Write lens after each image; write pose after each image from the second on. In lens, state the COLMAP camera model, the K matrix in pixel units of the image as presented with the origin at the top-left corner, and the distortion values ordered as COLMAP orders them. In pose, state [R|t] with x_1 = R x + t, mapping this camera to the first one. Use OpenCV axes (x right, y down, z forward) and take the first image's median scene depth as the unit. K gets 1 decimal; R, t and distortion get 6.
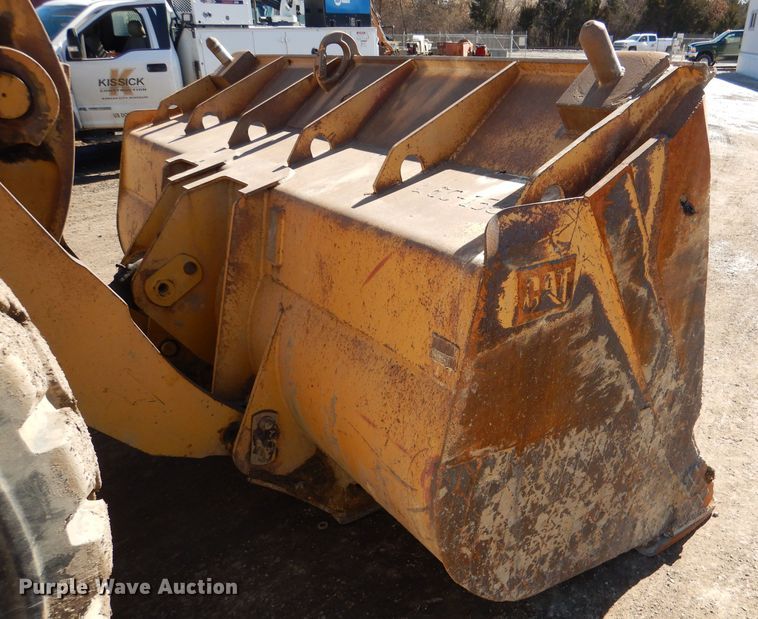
lens RADIAL K [[625.0, 0, 378.9], [0, 625.0, 310.3], [0, 0, 1]] dist [0.002115, 0.002799]
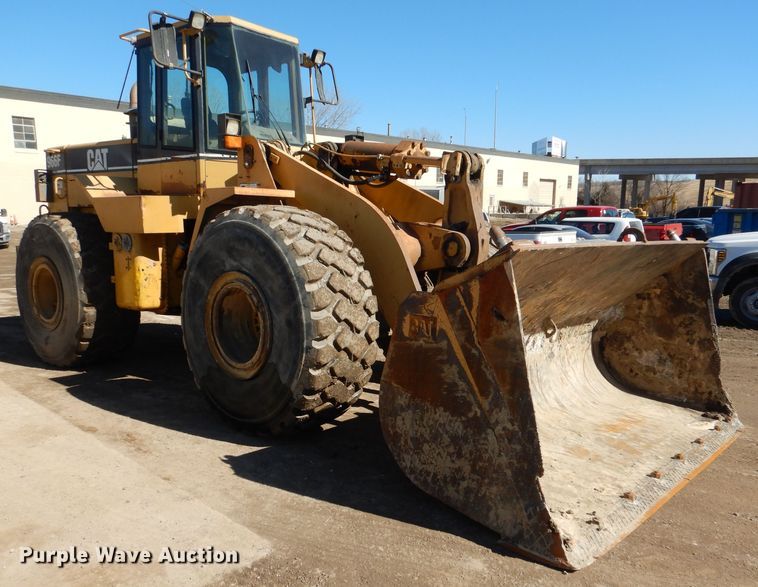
lens RADIAL K [[671.6, 0, 357.3], [0, 671.6, 330.7], [0, 0, 1]] dist [-0.004727, -0.001448]
pose [[0.189884, 0.165039, -0.967836, 2.533436], [-0.390713, 0.917054, 0.079724, -0.120096], [0.900715, 0.363008, 0.238617, 0.130460]]
